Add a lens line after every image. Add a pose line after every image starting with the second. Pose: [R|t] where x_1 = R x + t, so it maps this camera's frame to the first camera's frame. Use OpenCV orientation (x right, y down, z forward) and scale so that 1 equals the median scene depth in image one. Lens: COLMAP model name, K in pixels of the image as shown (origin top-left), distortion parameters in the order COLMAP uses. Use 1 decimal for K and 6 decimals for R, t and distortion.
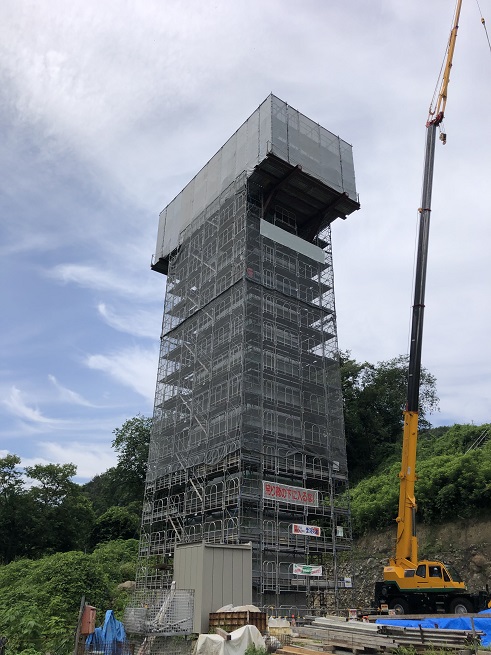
lens RADIAL K [[535.8, 0, 243.6], [0, 535.8, 331.3], [0, 0, 1]] dist [0.040465, -0.031650]
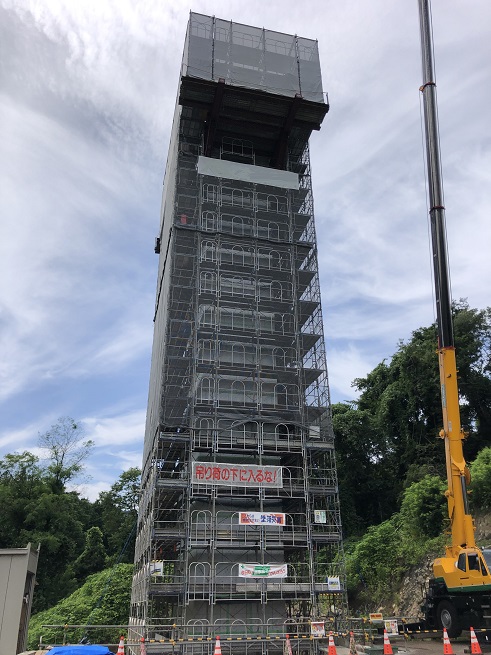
lens RADIAL K [[535.8, 0, 245.7], [0, 535.8, 324.0], [0, 0, 1]] dist [0.040465, -0.031650]
pose [[0.925266, -0.197938, -0.323579, 0.378019], [0.194007, 0.979981, -0.044709, 0.118951], [0.325951, -0.021409, 0.945144, 0.254499]]
